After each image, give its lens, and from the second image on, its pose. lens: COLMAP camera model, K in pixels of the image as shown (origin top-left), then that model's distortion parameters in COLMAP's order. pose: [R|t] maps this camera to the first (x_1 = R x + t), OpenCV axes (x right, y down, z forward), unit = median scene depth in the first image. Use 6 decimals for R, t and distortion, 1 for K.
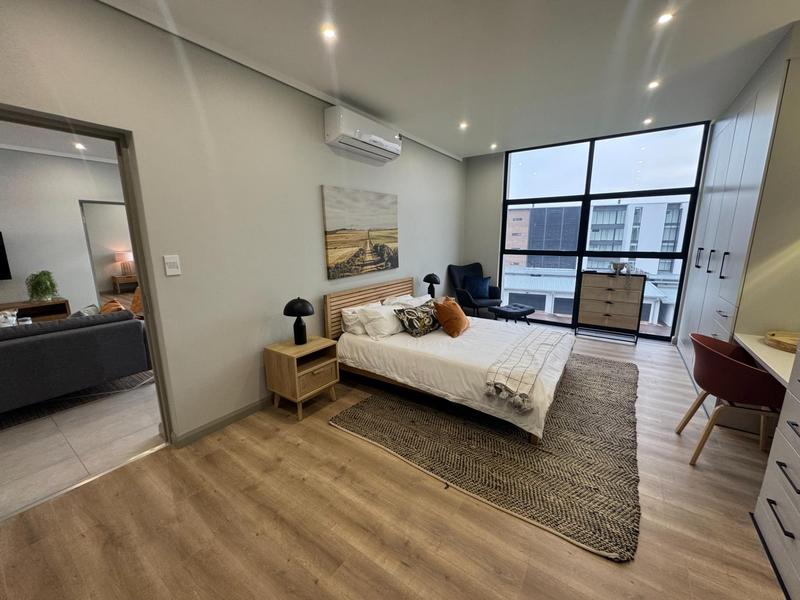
lens RADIAL K [[320.1, 0, 400.0], [0, 320.1, 300.0], [0, 0, 1]] dist [-0.002435, -0.000109]
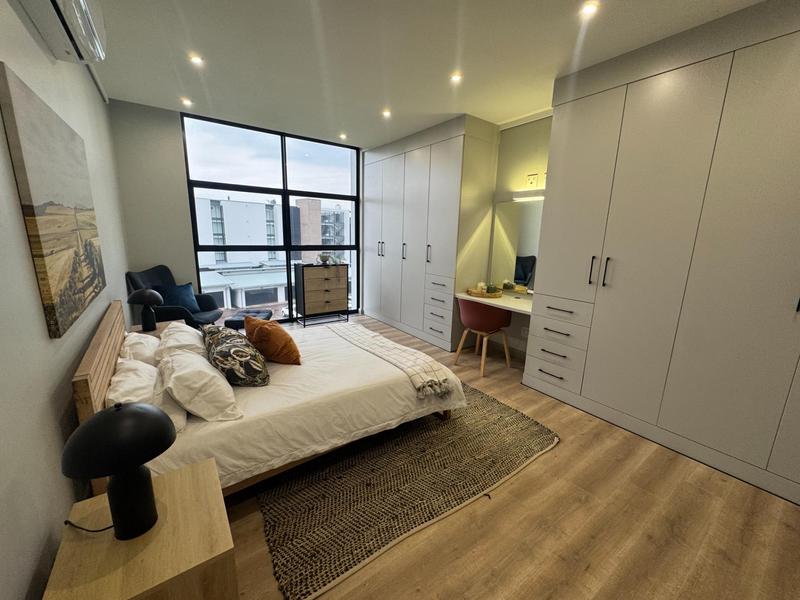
lens RADIAL K [[320.1, 0, 400.0], [0, 320.1, 300.0], [0, 0, 1]] dist [-0.002435, -0.000109]
pose [[0.331533, -0.177914, 0.926517, -0.417721], [0.156151, 0.978861, 0.132090, -0.092635], [-0.930432, 0.100884, 0.352306, 0.489066]]
